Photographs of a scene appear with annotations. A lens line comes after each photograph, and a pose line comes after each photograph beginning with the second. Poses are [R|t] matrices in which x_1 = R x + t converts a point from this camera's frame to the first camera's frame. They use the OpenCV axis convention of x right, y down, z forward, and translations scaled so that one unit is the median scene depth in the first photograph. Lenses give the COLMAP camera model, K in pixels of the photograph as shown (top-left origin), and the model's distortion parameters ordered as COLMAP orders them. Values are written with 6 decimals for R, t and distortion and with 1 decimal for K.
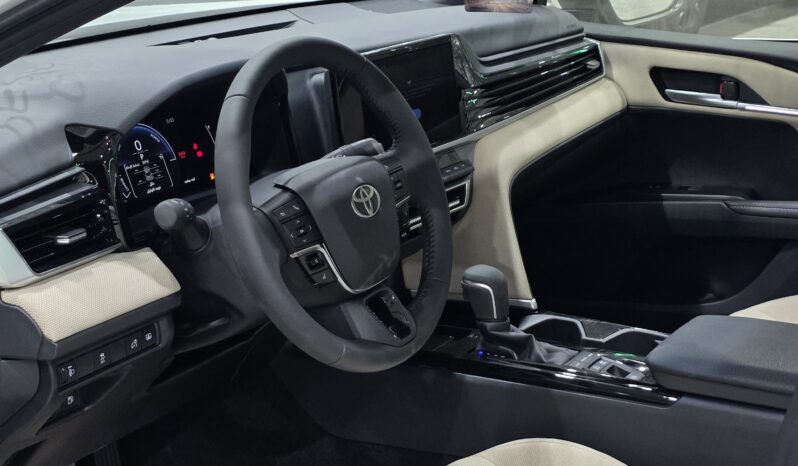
lens RADIAL K [[1458.3, 0, 399.6], [0, 1458.3, 265.4], [0, 0, 1]] dist [0.094552, -0.051292]
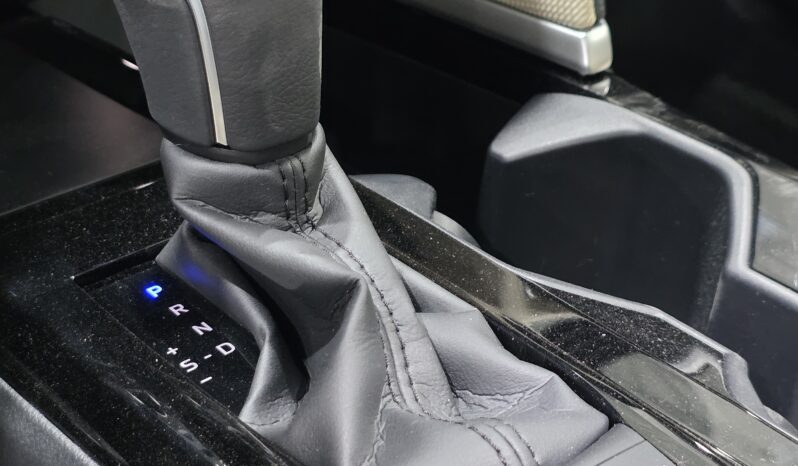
lens RADIAL K [[1458.3, 0, 399.6], [0, 1458.3, 265.4], [0, 0, 1]] dist [0.094552, -0.051292]
pose [[0.949137, 0.206445, -0.237738, 0.142199], [-0.128922, 0.943667, 0.304748, -0.009869], [0.287260, -0.258598, 0.922285, 0.864750]]
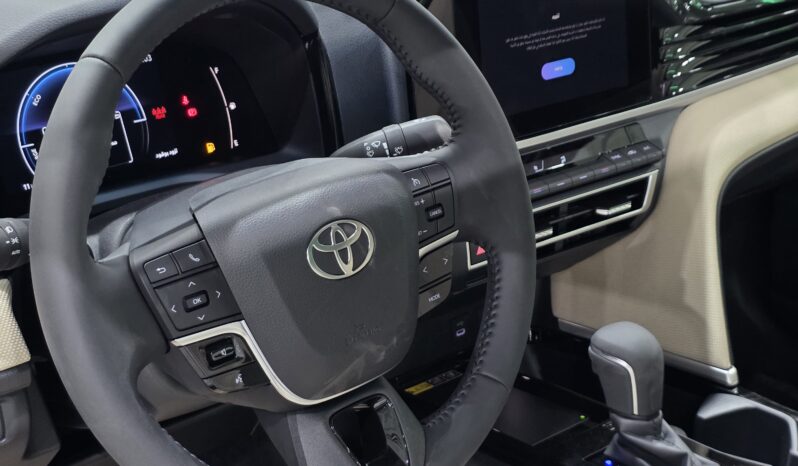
lens RADIAL K [[1458.3, 0, 399.6], [0, 1458.3, 265.4], [0, 0, 1]] dist [0.094552, -0.051292]
pose [[0.955630, 0.122118, -0.268064, 0.134812], [-0.093868, 0.988824, 0.115829, -0.093158], [0.279213, -0.085527, 0.956413, 0.398151]]
